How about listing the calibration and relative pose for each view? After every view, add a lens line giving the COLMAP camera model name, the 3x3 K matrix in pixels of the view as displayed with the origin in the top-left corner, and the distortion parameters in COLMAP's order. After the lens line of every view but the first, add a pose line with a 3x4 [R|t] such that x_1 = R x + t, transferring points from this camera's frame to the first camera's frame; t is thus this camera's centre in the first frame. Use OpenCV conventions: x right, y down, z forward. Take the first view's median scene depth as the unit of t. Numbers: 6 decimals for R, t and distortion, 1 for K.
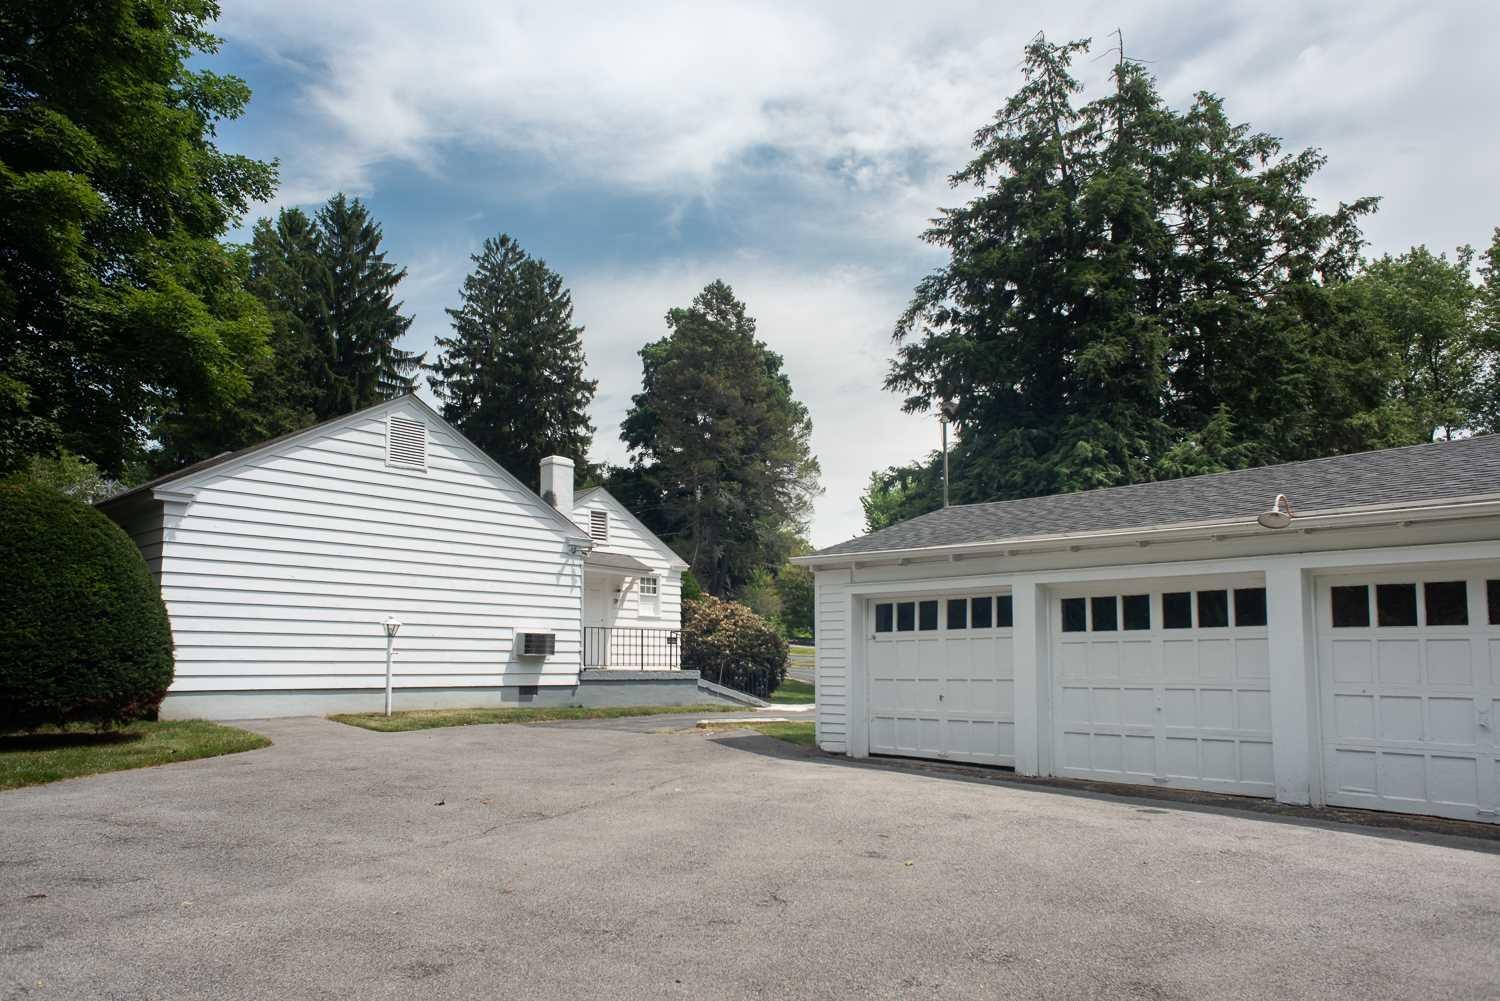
lens RADIAL K [[1042.6, 0, 749.6], [0, 1042.6, 579.0], [0, 0, 1]] dist [0.028783, 0.002282]
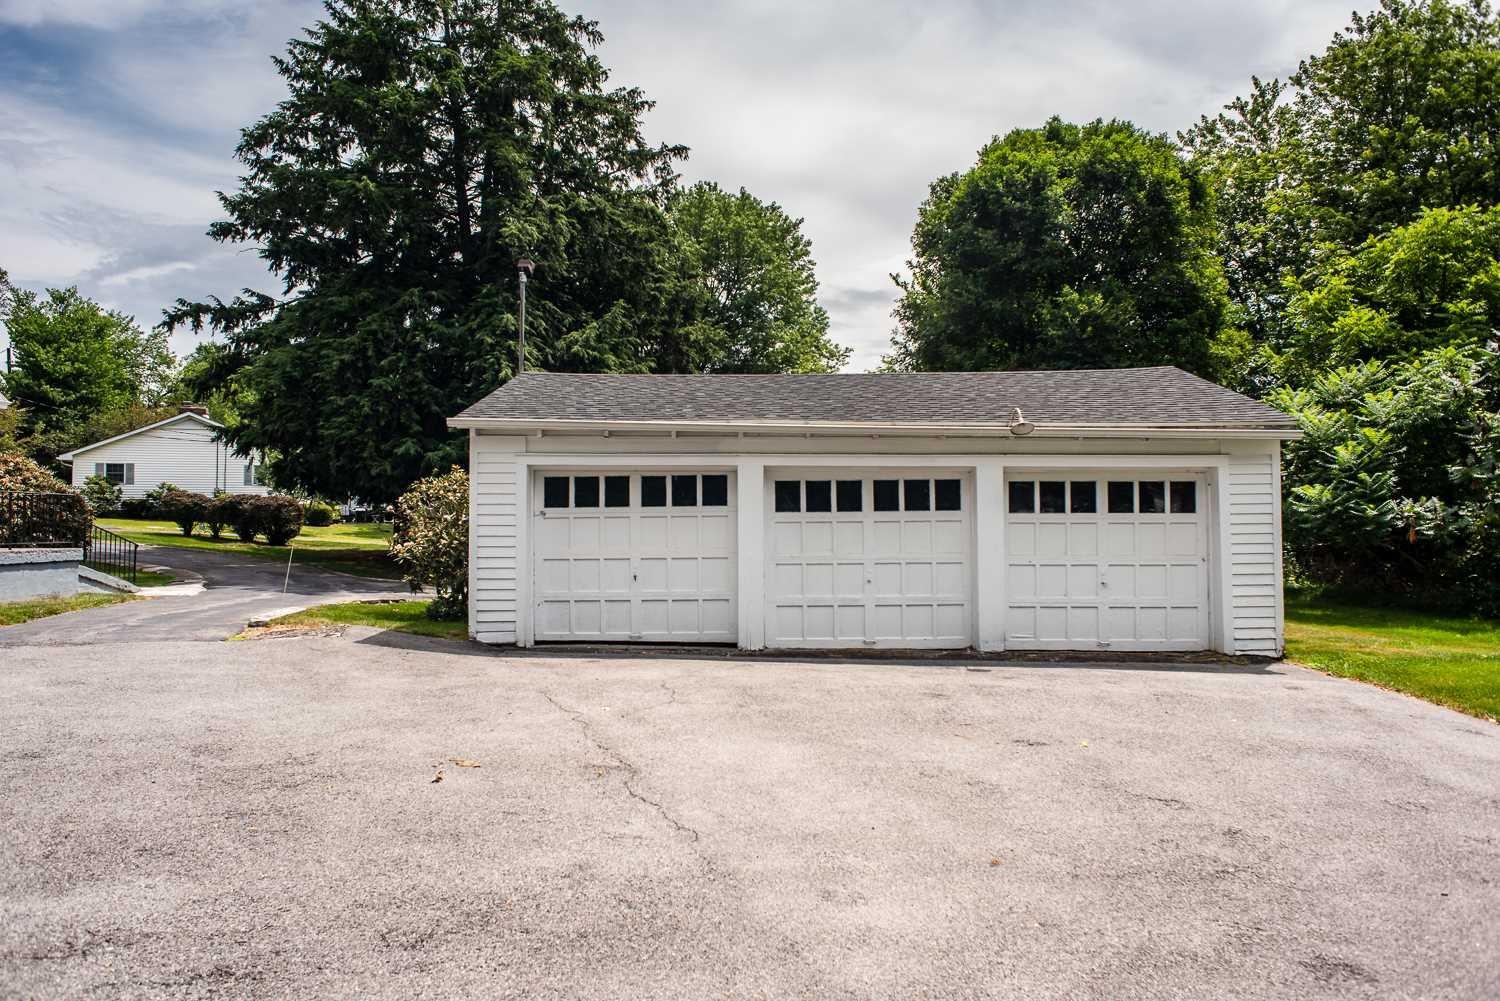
lens RADIAL K [[1002.1, 0, 750.0], [0, 1002.1, 500.5], [0, 0, 1]] dist [0.001440, 0.001535]
pose [[0.676476, 0.016081, 0.736289, -0.468066], [-0.057843, 0.997833, 0.031351, 0.009040], [-0.734190, -0.063797, 0.675941, 0.334985]]
